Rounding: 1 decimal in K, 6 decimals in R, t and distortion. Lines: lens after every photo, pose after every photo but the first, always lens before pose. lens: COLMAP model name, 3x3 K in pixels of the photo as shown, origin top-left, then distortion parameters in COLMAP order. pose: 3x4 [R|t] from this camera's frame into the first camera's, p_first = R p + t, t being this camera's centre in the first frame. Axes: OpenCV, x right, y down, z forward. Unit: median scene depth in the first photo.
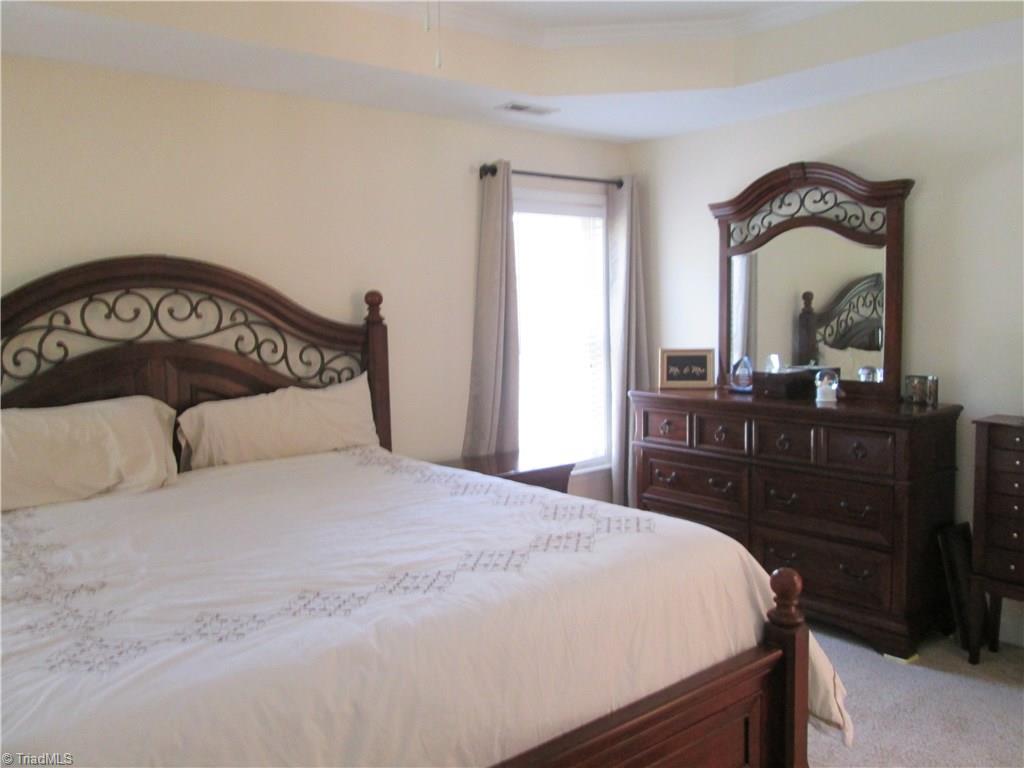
lens RADIAL K [[855.4, 0, 497.6], [0, 855.4, 391.3], [0, 0, 1]] dist [-0.033873, 0.001218]
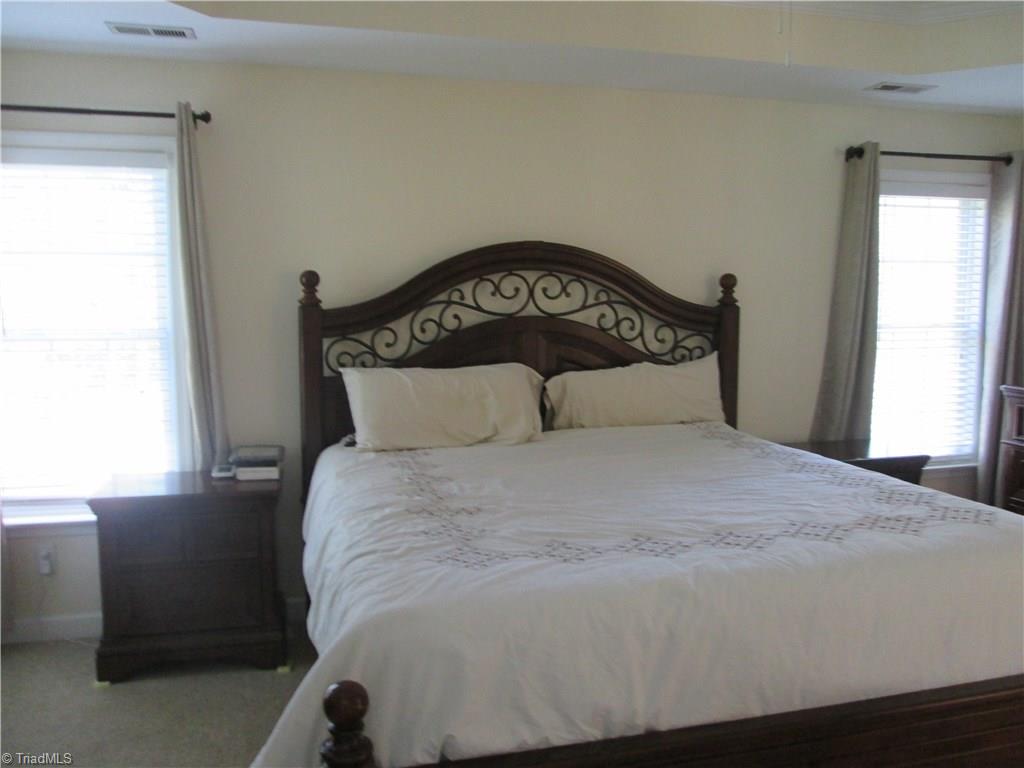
lens RADIAL K [[855.4, 0, 497.6], [0, 855.4, 391.3], [0, 0, 1]] dist [-0.033873, 0.001218]
pose [[0.911805, 0.062262, -0.405875, 0.034633], [-0.053760, 0.998030, 0.032329, 0.008117], [0.407088, -0.007658, 0.913357, -0.079577]]
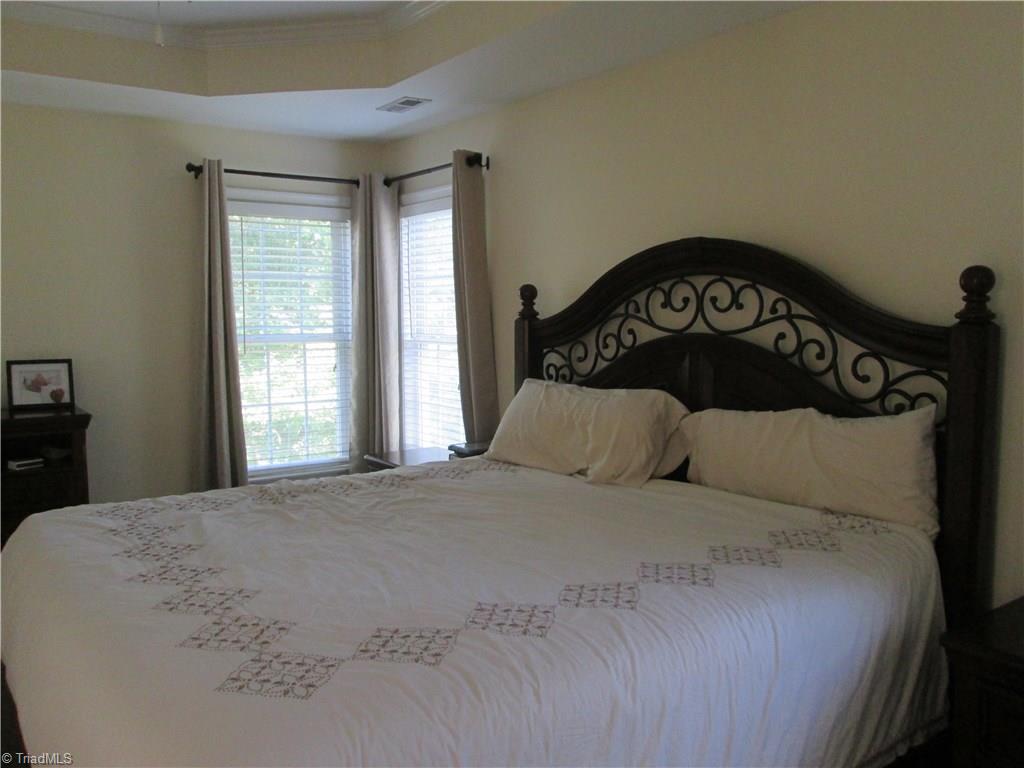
lens RADIAL K [[855.4, 0, 497.6], [0, 855.4, 391.3], [0, 0, 1]] dist [-0.033873, 0.001218]
pose [[-0.048459, 0.116518, -0.992006, 0.525952], [-0.080933, 0.989449, 0.120171, -0.091777], [0.995541, 0.086109, -0.038517, 0.846554]]
